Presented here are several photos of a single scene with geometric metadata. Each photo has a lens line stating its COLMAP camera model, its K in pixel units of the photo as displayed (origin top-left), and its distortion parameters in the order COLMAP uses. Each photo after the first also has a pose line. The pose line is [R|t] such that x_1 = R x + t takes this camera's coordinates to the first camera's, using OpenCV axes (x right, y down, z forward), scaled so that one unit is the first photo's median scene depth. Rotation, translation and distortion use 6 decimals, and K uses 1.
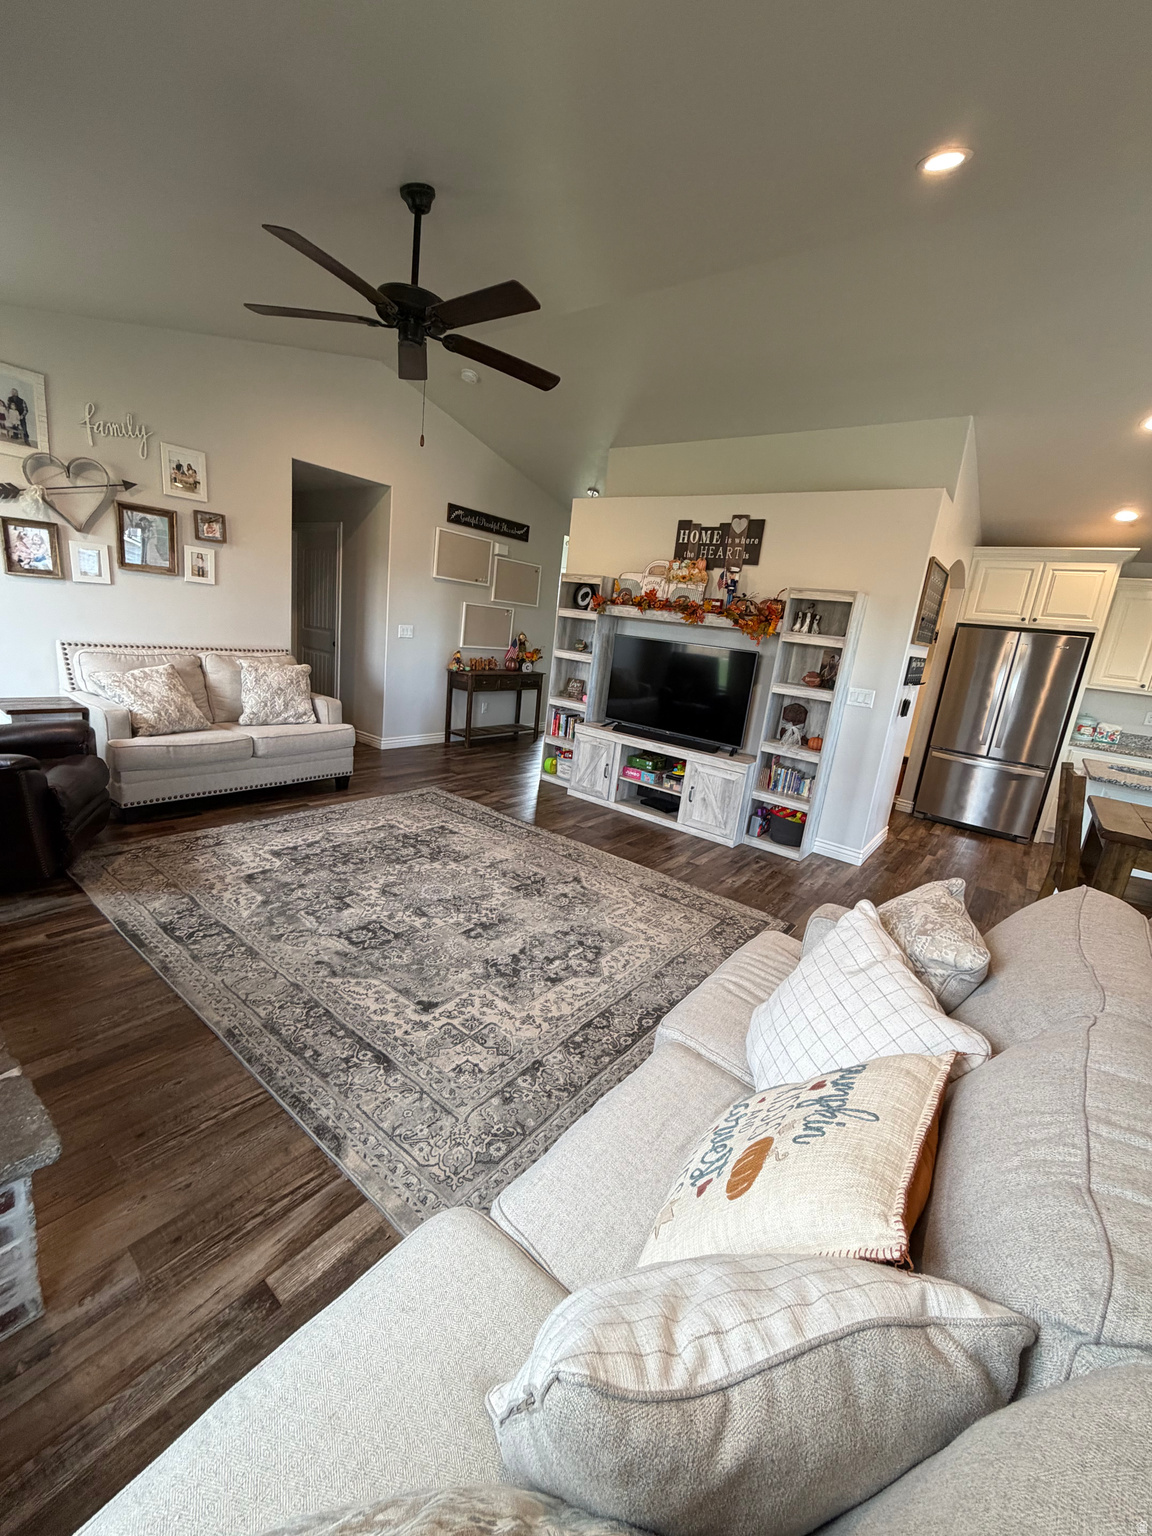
lens RADIAL K [[609.7, 0, 578.0], [0, 609.7, 763.6], [0, 0, 1]] dist [0.000533, -0.000222]
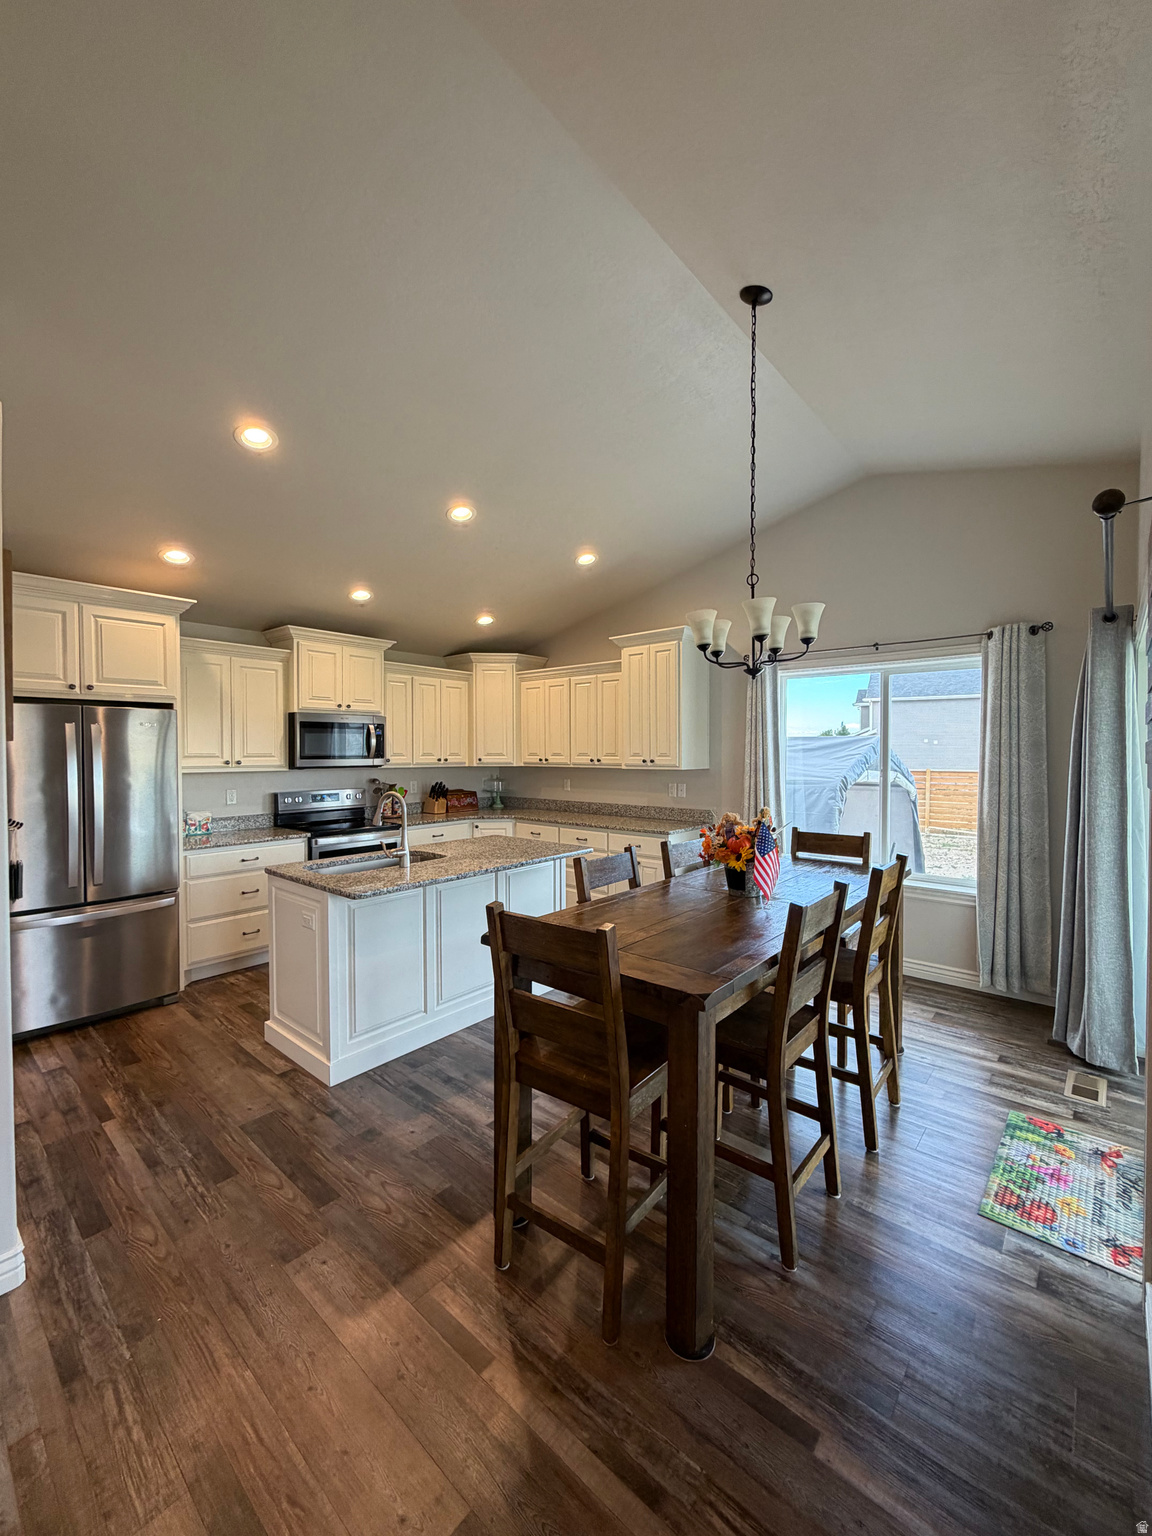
lens RADIAL K [[609.7, 0, 578.0], [0, 609.7, 763.6], [0, 0, 1]] dist [0.000533, -0.000222]
pose [[0.060566, -0.134922, 0.989003, 0.151225], [0.234780, 0.964950, 0.117262, -0.152446], [-0.970160, 0.225096, 0.090121, 0.621829]]
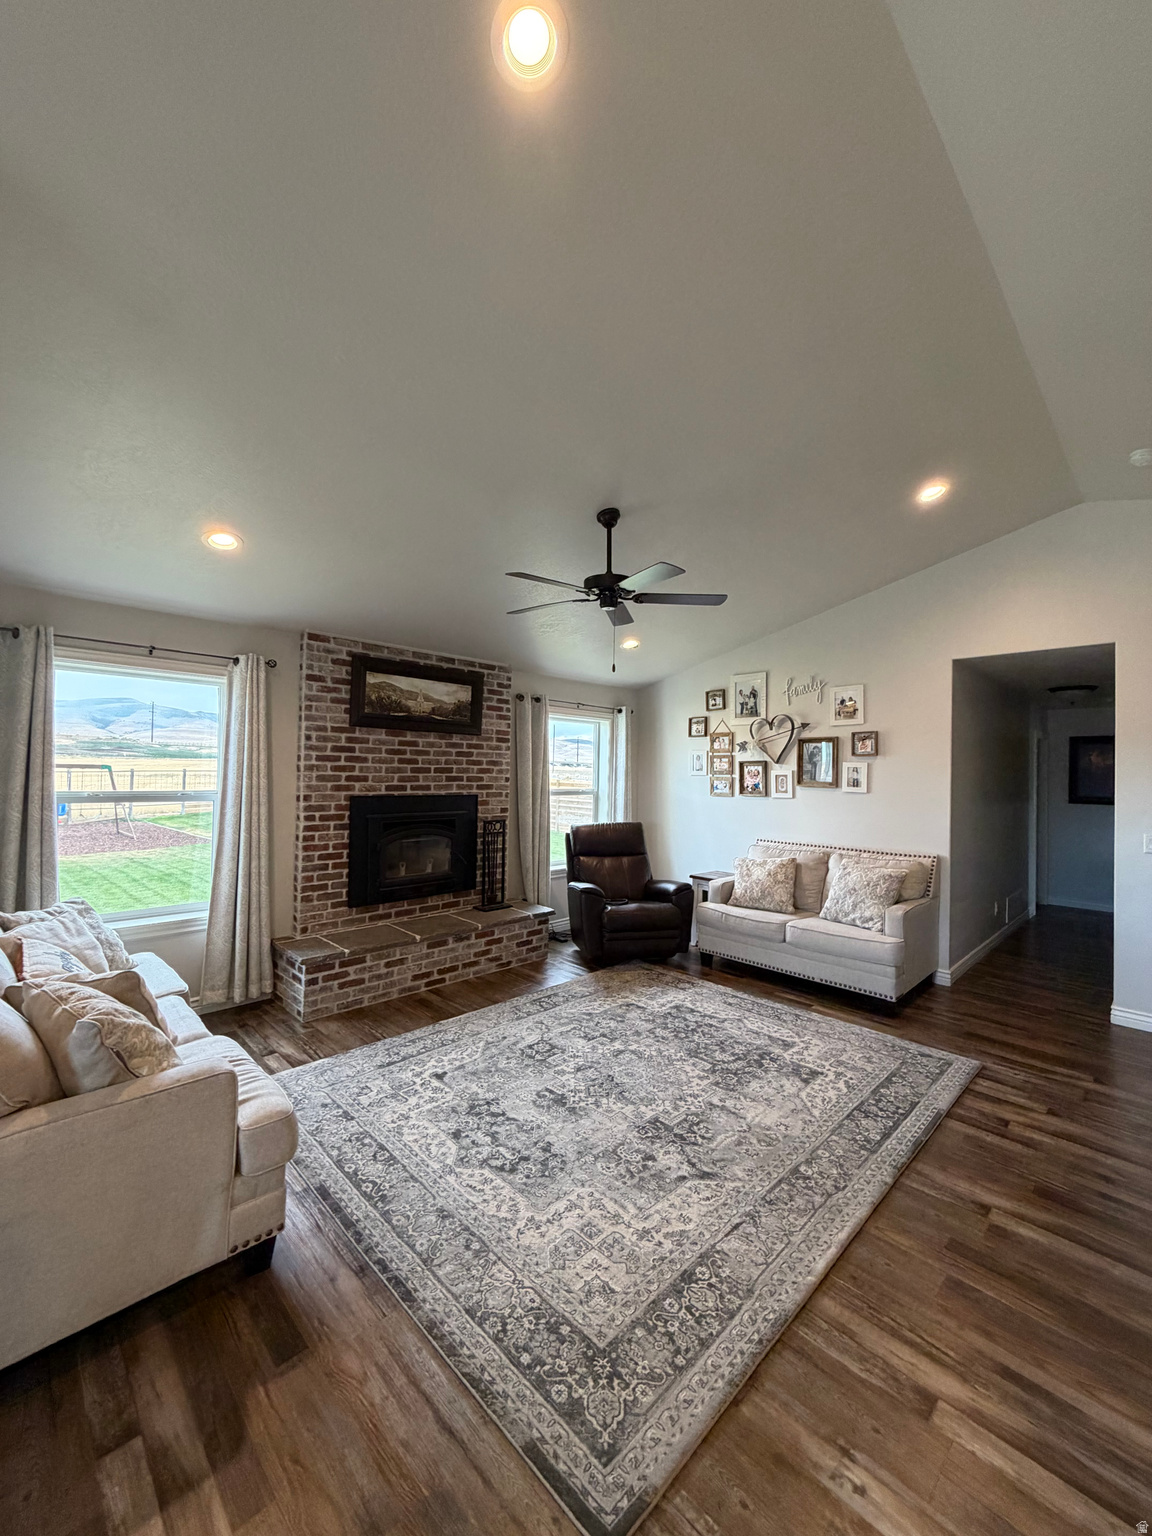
lens RADIAL K [[609.7, 0, 578.0], [0, 609.7, 763.6], [0, 0, 1]] dist [0.000533, -0.000222]
pose [[-0.129710, -0.125727, -0.983549, 0.699503], [-0.257322, 0.962213, -0.089065, -0.140749], [0.957581, 0.241536, -0.157161, 0.827562]]
